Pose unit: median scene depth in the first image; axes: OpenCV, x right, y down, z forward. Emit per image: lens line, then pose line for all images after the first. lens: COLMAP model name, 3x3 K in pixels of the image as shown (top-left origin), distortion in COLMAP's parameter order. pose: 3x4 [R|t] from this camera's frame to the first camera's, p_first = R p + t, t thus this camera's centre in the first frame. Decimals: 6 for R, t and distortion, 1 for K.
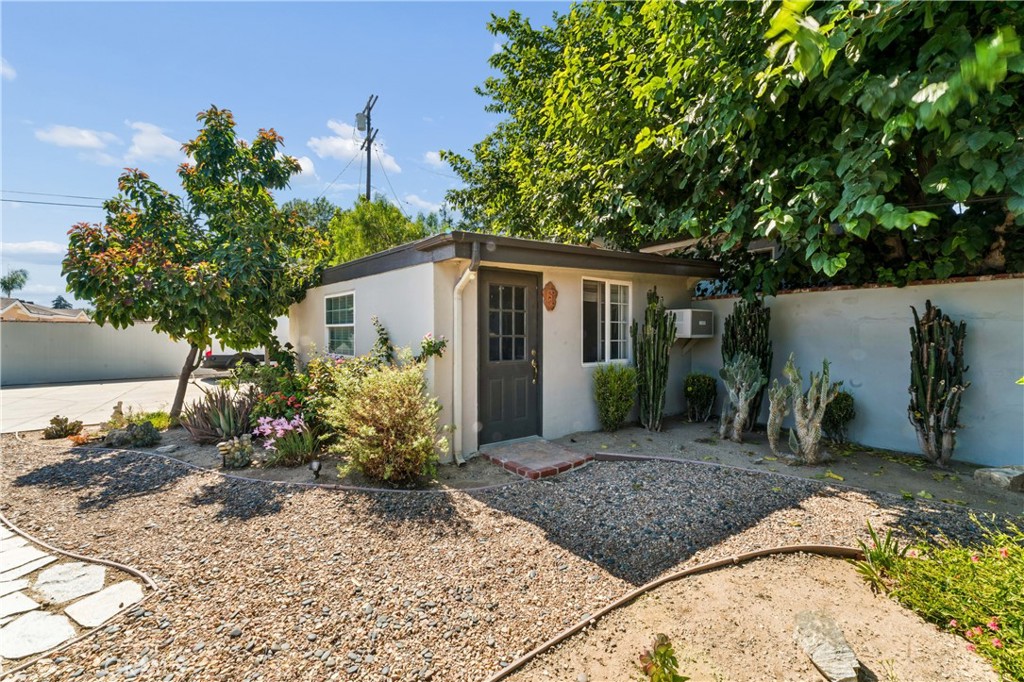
lens RADIAL K [[403.0, 0, 511.6], [0, 403.0, 328.4], [0, 0, 1]] dist [0.009071, 0.000079]
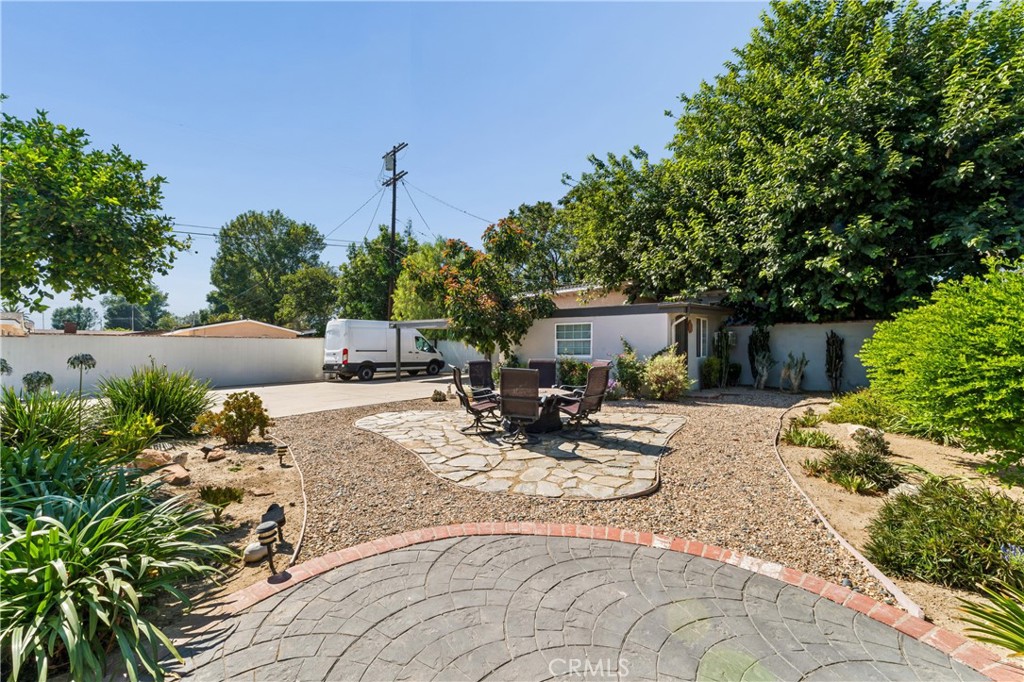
lens RADIAL K [[402.0, 0, 513.3], [0, 402.0, 344.9], [0, 0, 1]] dist [-0.000005, -0.000091]
pose [[0.974283, 0.005212, 0.225269, -1.338866], [-0.004881, 0.999986, -0.002025, 0.037601], [-0.225276, 0.000873, 0.974295, -0.907636]]
